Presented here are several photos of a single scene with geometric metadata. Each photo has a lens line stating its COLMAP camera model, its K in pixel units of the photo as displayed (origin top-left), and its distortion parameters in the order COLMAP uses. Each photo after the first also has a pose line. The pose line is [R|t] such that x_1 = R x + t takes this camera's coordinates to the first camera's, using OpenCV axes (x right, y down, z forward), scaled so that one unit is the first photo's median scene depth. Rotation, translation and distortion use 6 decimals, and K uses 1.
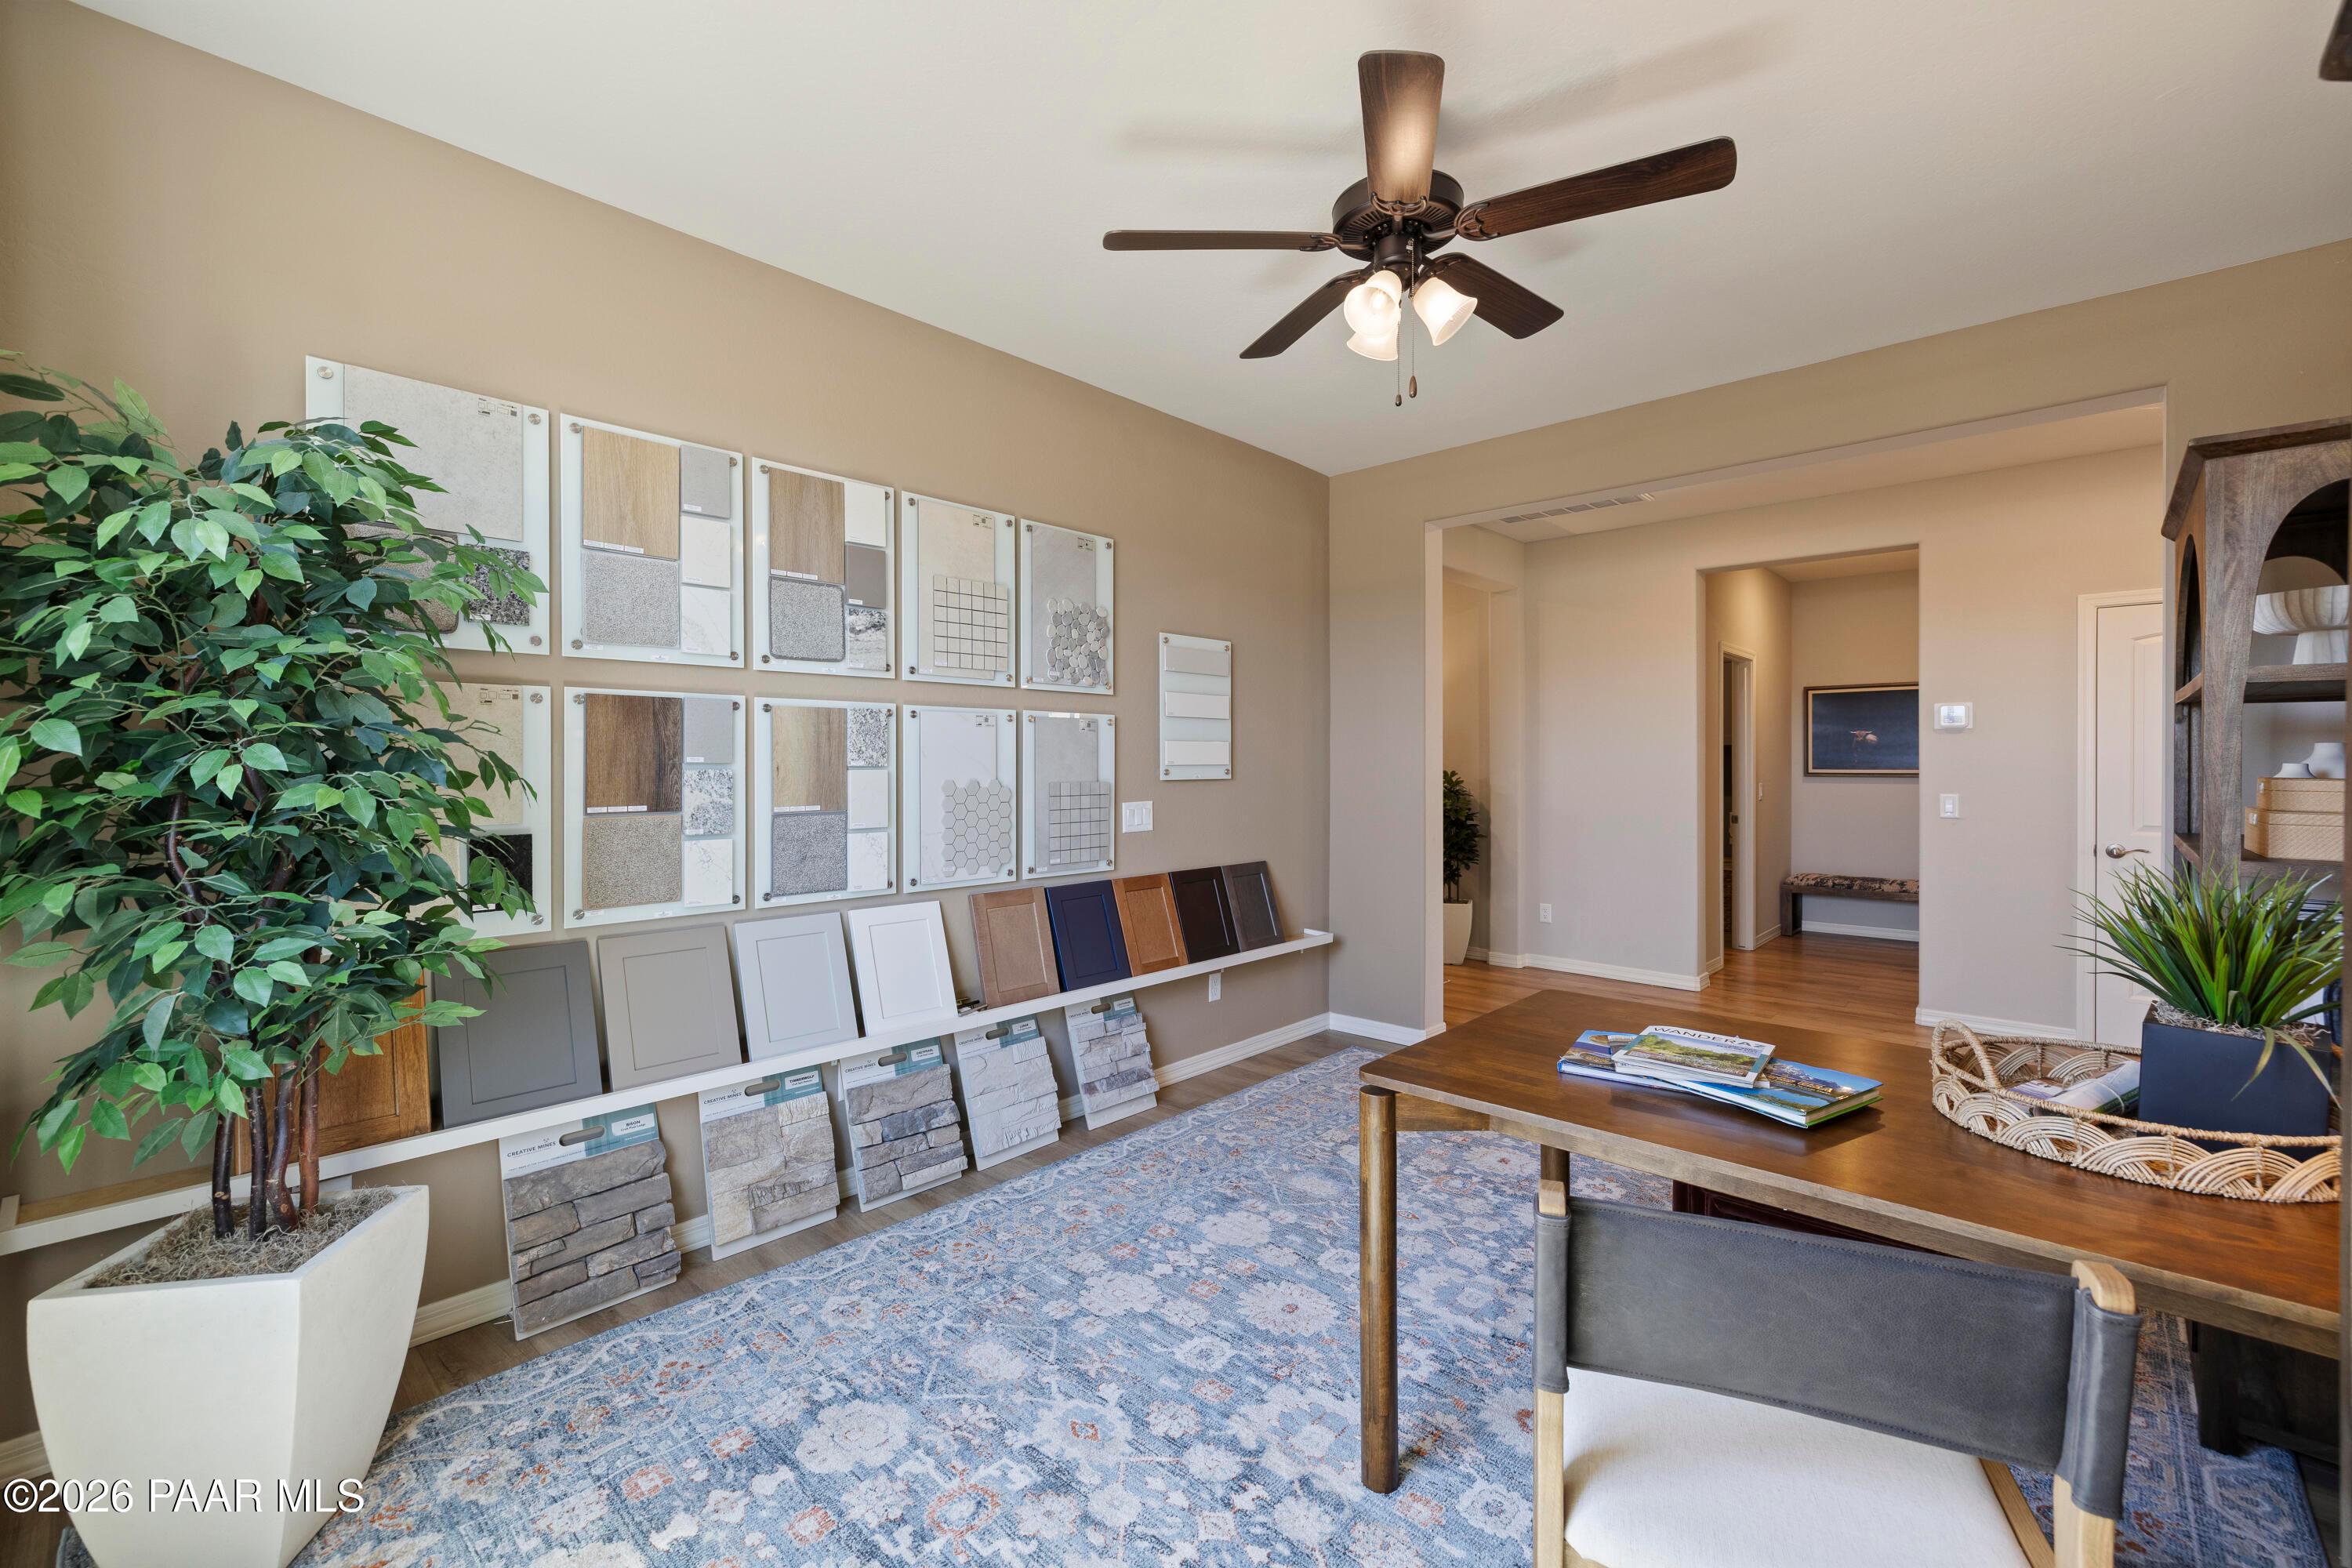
lens RADIAL K [[991.1, 0, 1170.2], [0, 991.1, 770.8], [0, 0, 1]] dist [0.003338, -0.000469]
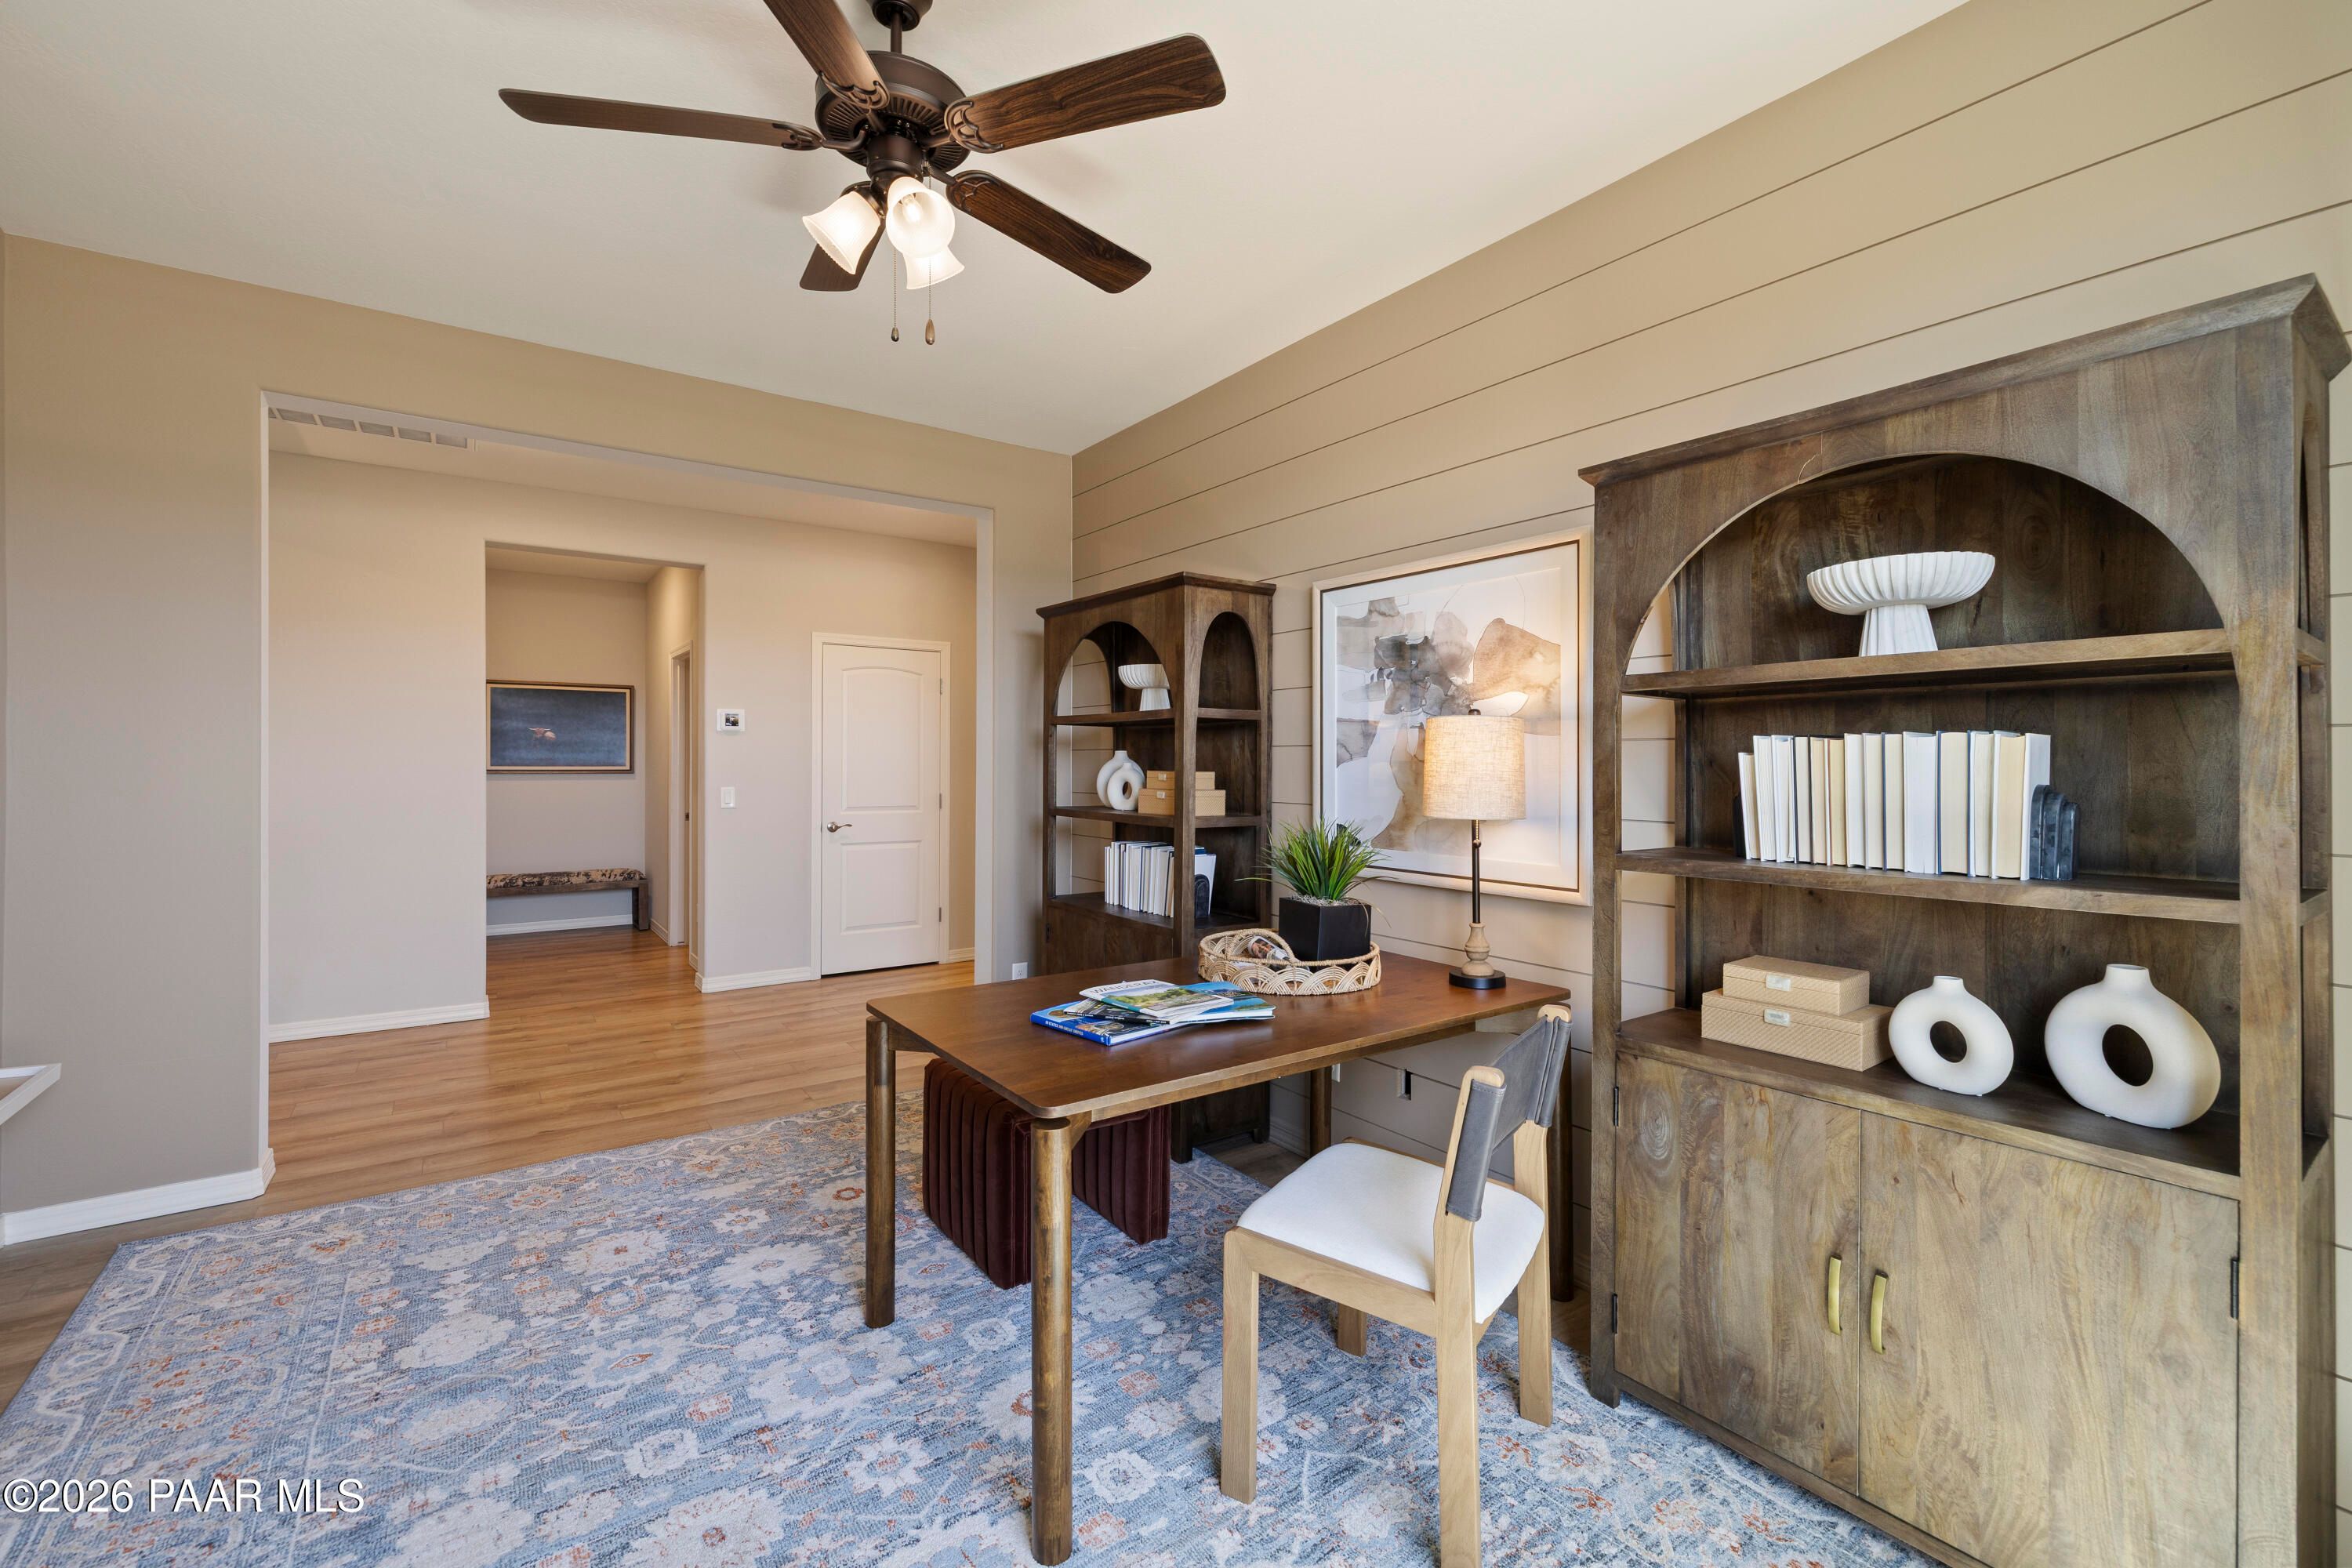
lens RADIAL K [[991.1, 0, 1167.8], [0, 991.1, 770.0], [0, 0, 1]] dist [0.003338, -0.000469]
pose [[0.200314, -0.004833, 0.979720, -0.309909], [0.001912, 0.999988, 0.004542, -0.001487], [-0.979730, 0.000963, 0.200321, 0.337779]]
